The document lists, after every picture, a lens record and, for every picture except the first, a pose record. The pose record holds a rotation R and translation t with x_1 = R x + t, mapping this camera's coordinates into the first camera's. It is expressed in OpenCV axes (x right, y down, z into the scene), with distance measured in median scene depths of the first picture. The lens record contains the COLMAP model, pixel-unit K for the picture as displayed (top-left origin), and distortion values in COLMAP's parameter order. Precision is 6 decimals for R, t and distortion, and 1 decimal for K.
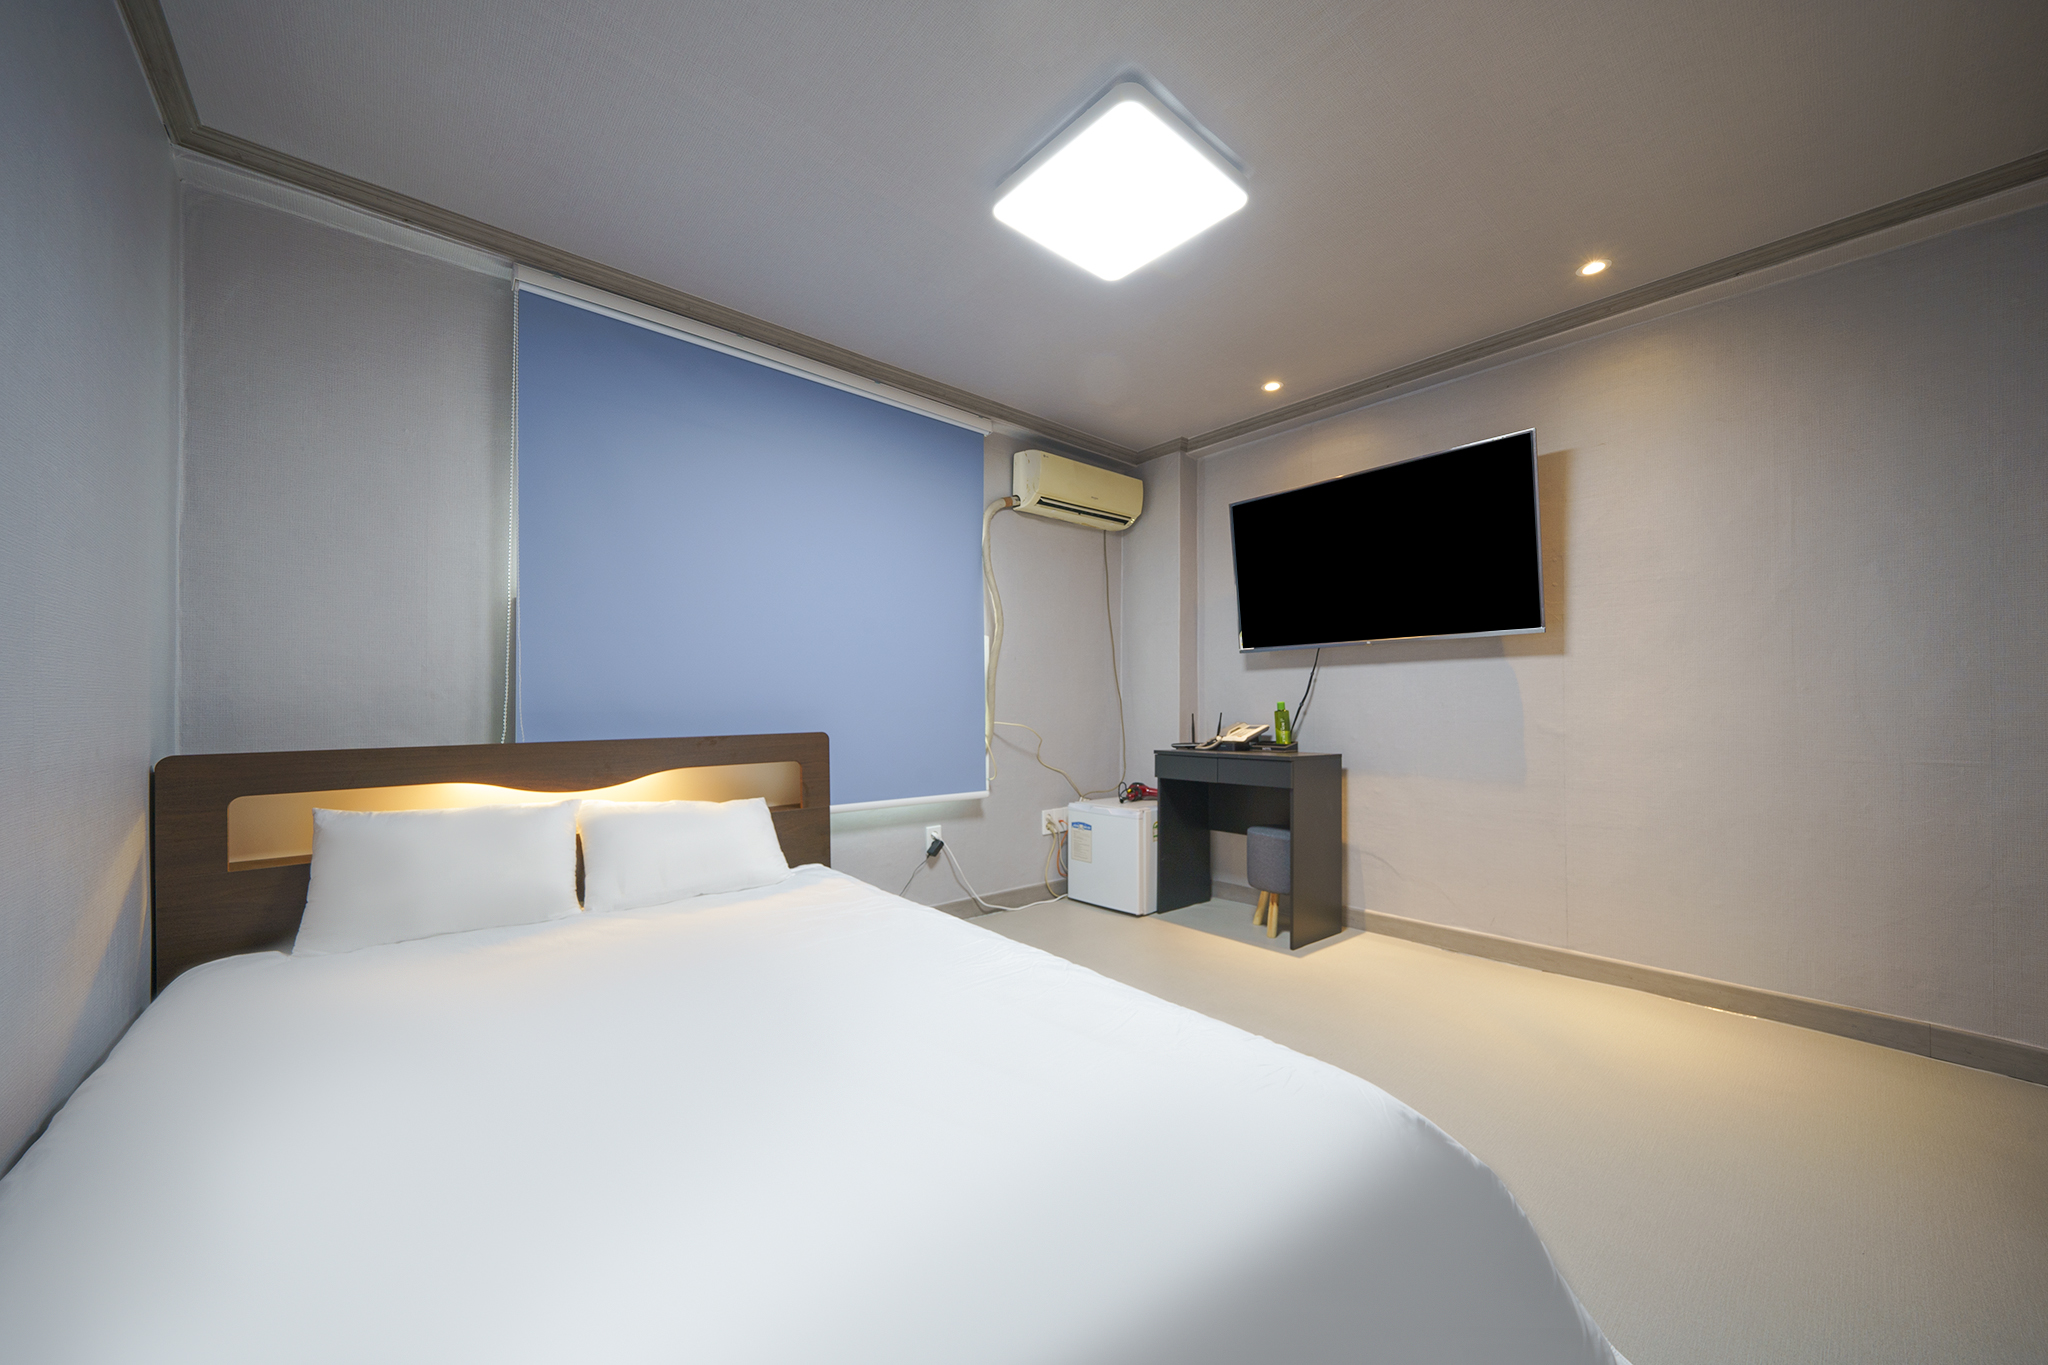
lens RADIAL K [[760.1, 0, 1009.6], [0, 760.1, 696.1], [0, 0, 1]] dist [-0.009270, 0.000225]
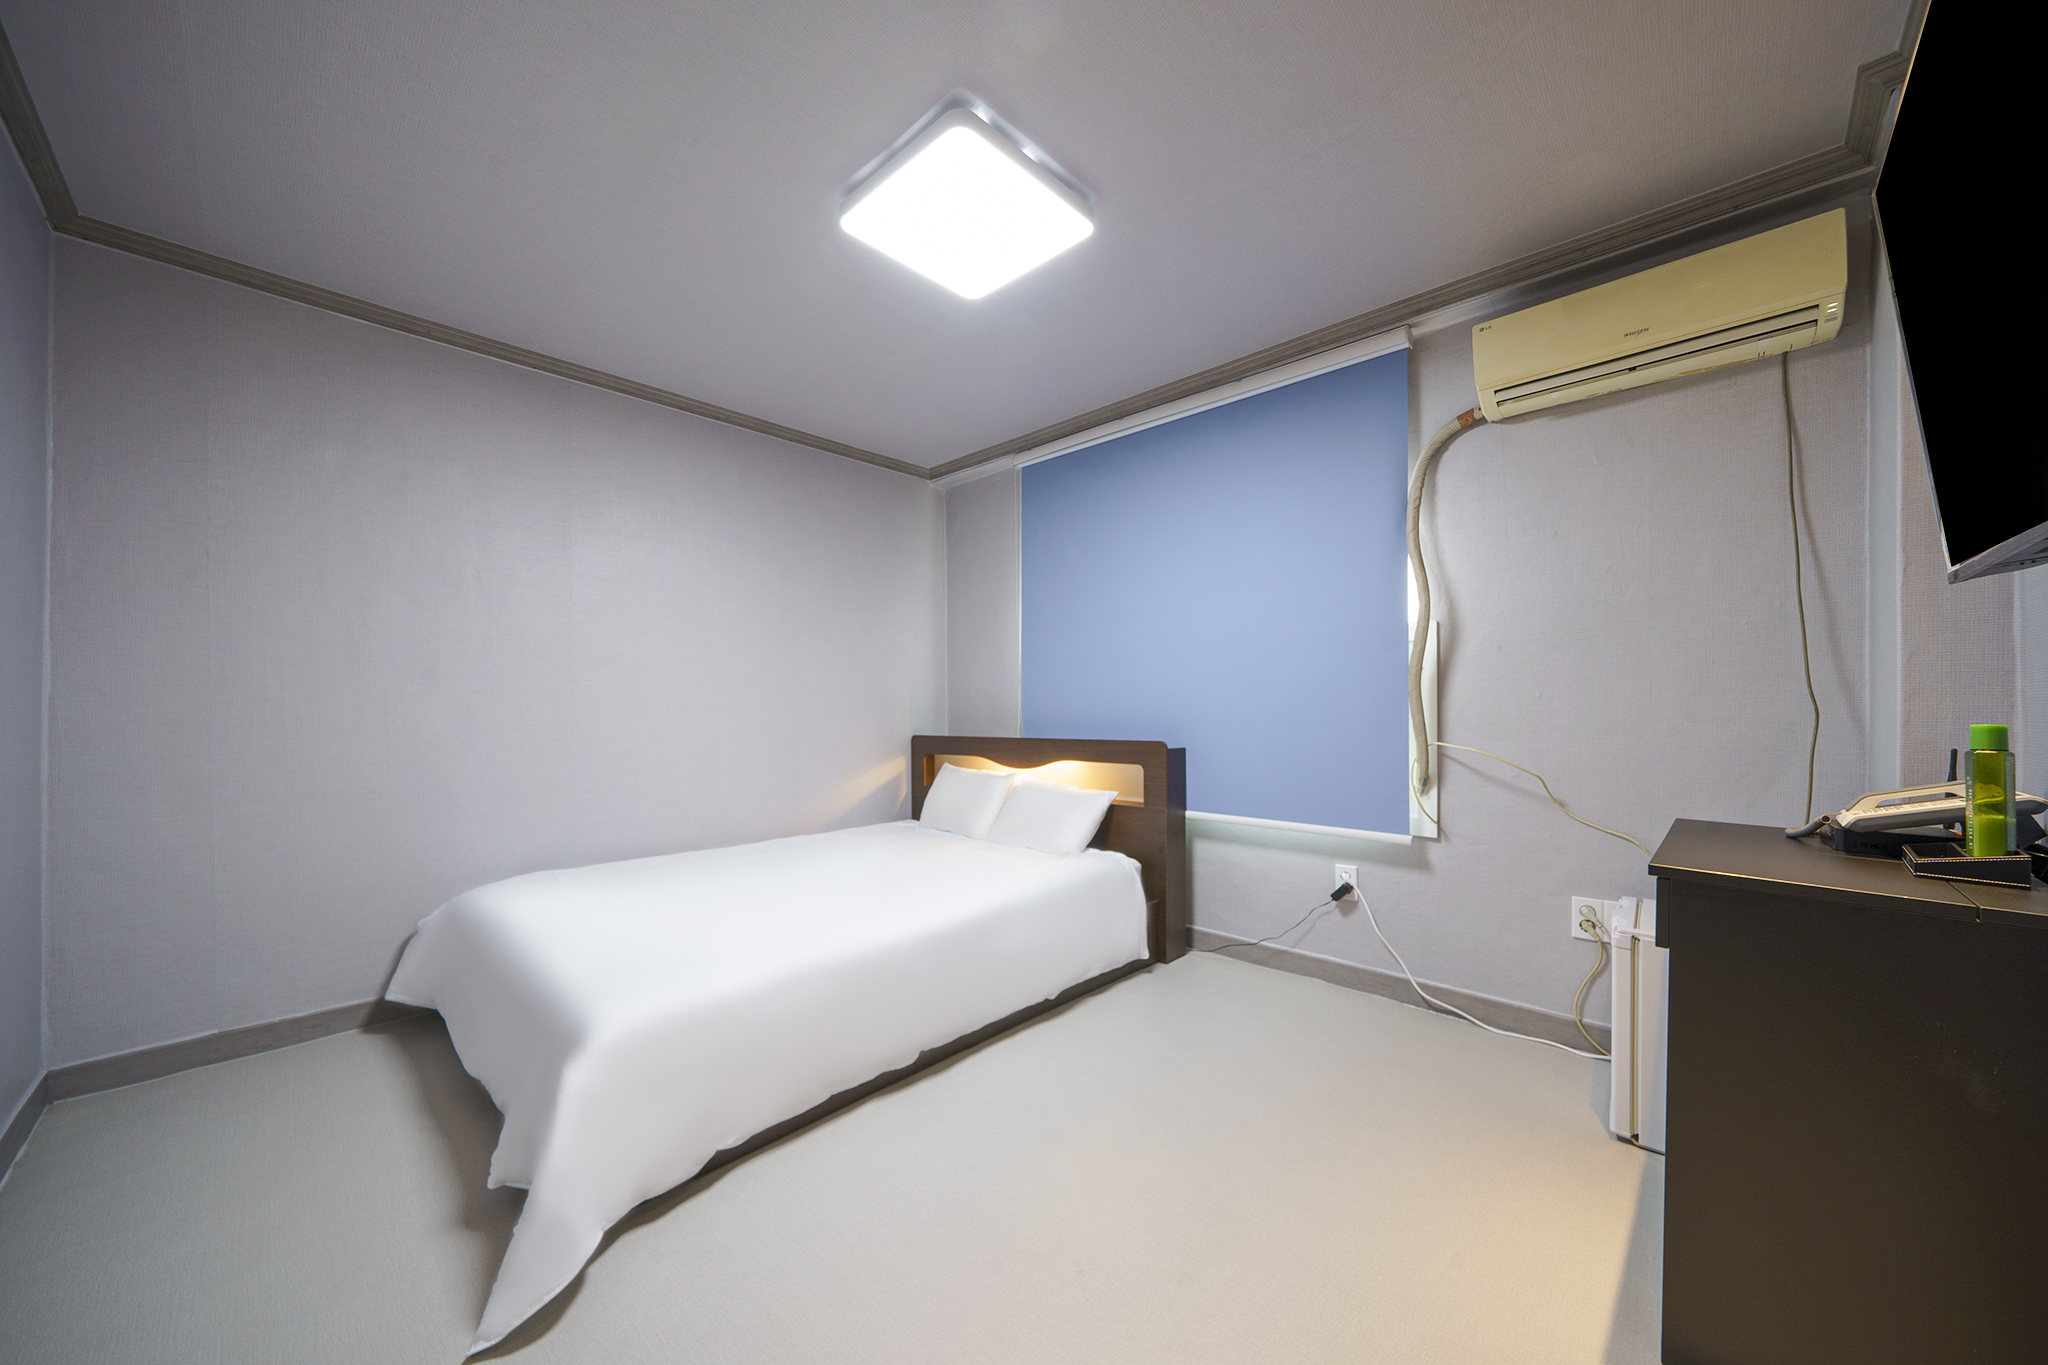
lens RADIAL K [[714.3, 0, 1033.7], [0, 714.3, 707.0], [0, 0, 1]] dist [0.009138, -0.001409]
pose [[0.097339, -0.005399, -0.995237, 0.617164], [0.009238, 0.999947, -0.004521, 0.000675], [0.995208, -0.008754, 0.097383, 0.571314]]
